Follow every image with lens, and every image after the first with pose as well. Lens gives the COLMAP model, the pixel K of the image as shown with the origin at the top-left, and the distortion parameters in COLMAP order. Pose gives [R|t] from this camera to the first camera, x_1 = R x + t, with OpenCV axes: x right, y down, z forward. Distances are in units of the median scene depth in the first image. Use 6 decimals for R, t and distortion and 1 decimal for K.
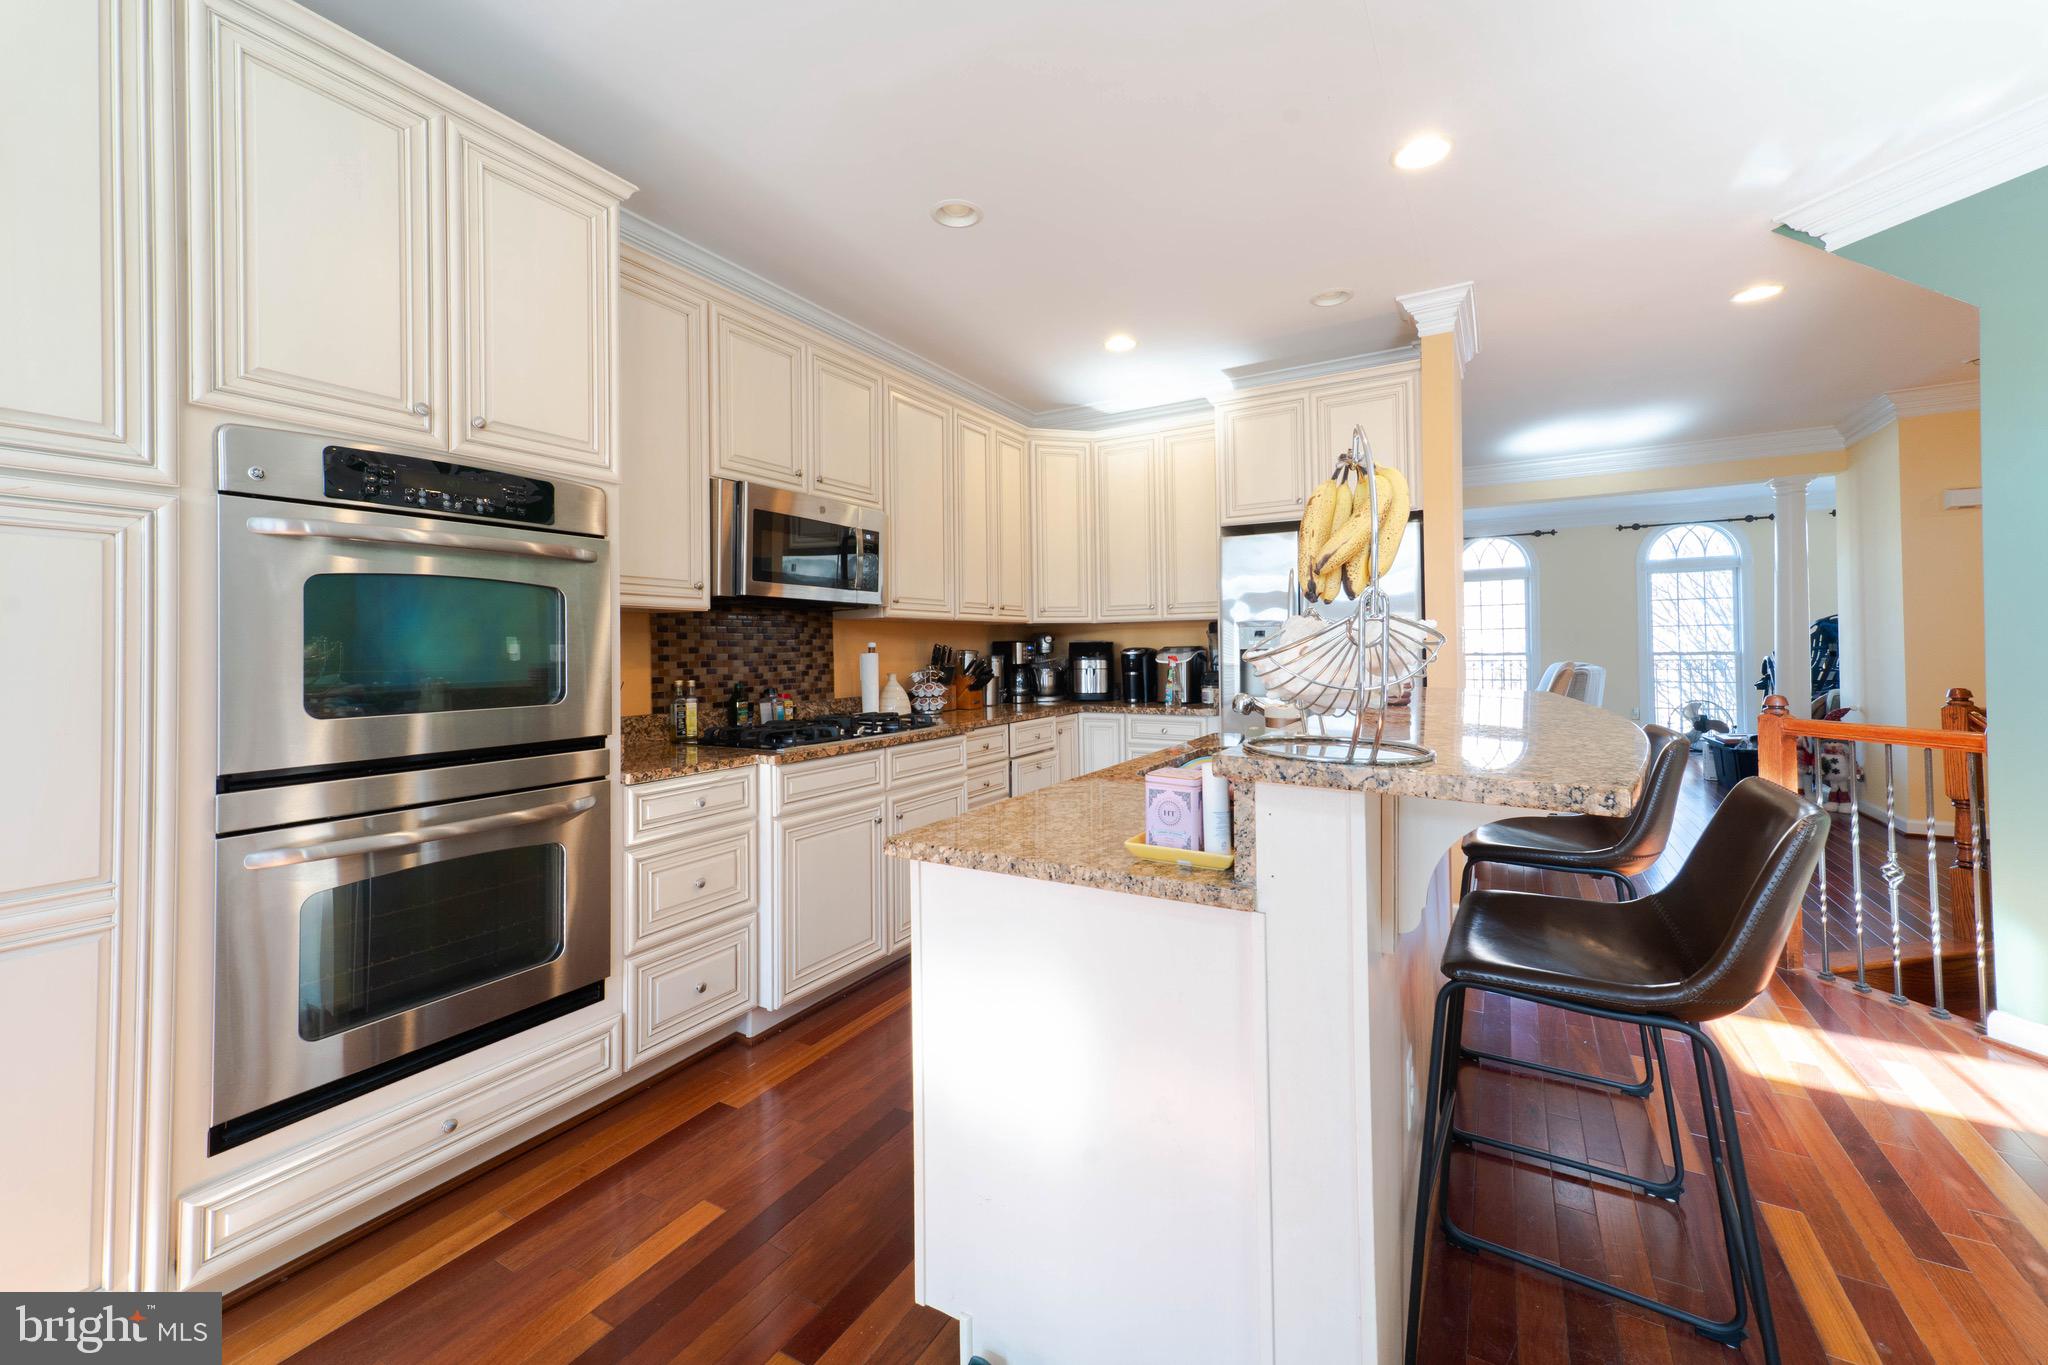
lens RADIAL K [[828.6, 0, 1030.1], [0, 828.6, 651.2], [0, 0, 1]] dist [0.018895, -0.000291]
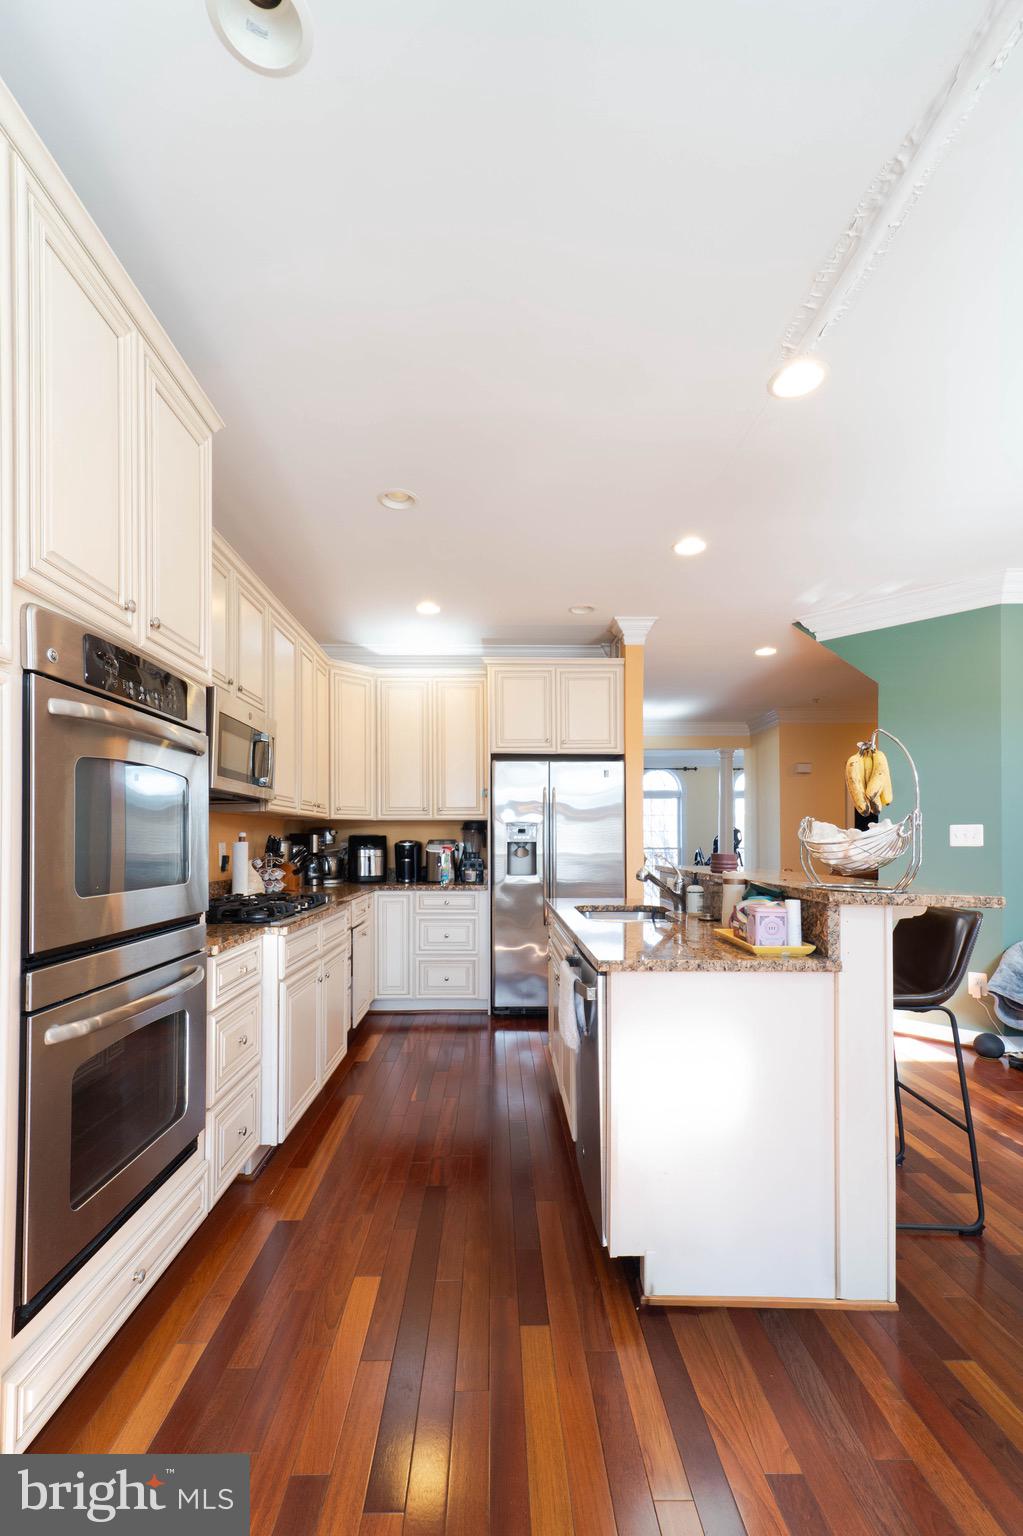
lens RADIAL K [[684.0, 0, 509.7], [0, 684.0, 840.4], [0, 0, 1]] dist [0.004102, 0.000755]
pose [[0.859275, 0.012297, 0.511366, -0.303780], [-0.007897, 0.999911, -0.010775, 0.006805], [-0.511453, 0.005221, 0.859295, 0.003101]]
